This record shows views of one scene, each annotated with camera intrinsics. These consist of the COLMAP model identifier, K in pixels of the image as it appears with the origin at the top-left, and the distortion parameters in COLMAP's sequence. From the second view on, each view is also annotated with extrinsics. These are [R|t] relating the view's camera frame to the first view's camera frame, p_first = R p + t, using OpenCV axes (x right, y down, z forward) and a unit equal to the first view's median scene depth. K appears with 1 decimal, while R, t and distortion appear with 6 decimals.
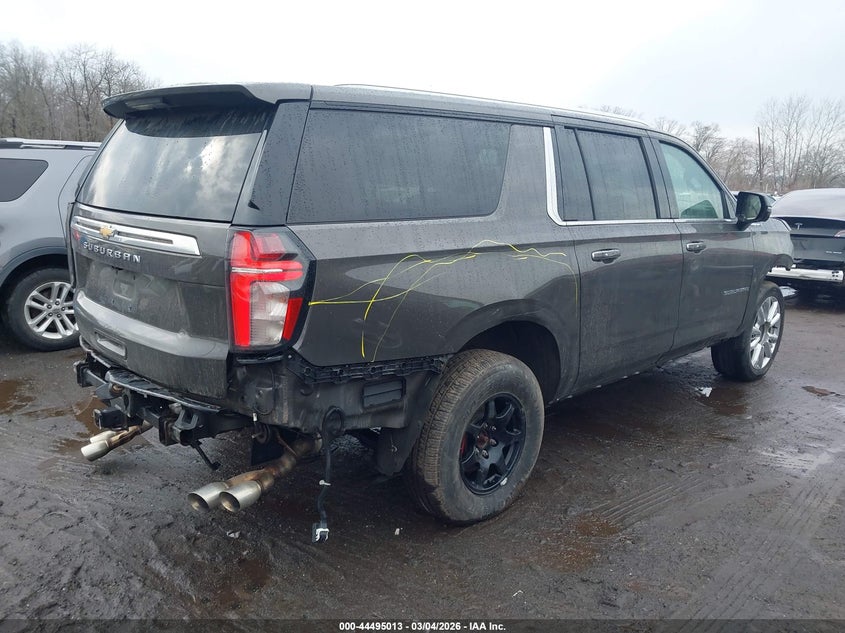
lens RADIAL K [[672.1, 0, 419.6], [0, 672.1, 323.2], [0, 0, 1]] dist [0.070364, -0.096097]
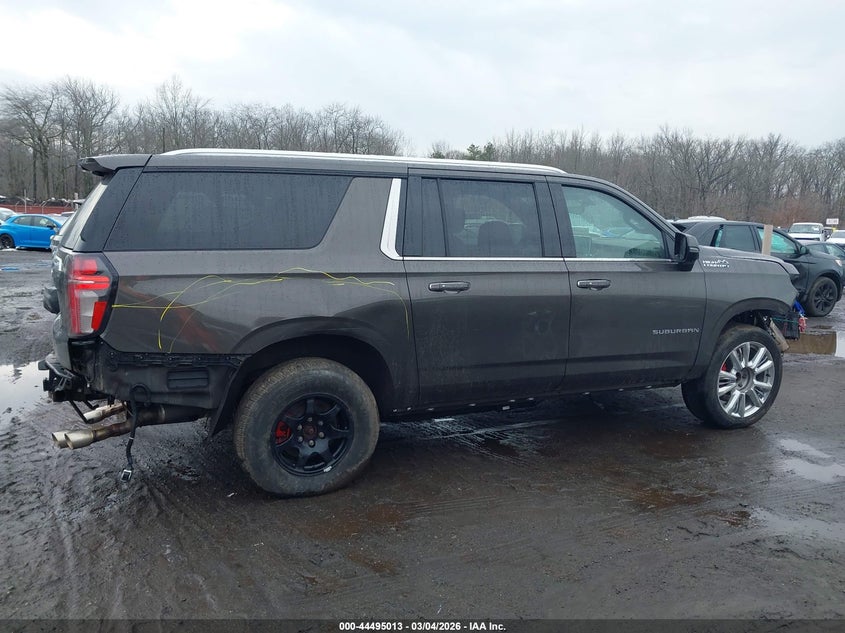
lens RADIAL K [[676.7, 0, 422.5], [0, 676.7, 316.5], [0, 0, 1]] dist [0.195122, -0.494941]
pose [[0.936686, 0.047216, -0.346972, 0.703344], [-0.070850, 0.995928, -0.055740, 0.020083], [0.342927, 0.076794, 0.936218, -0.104814]]
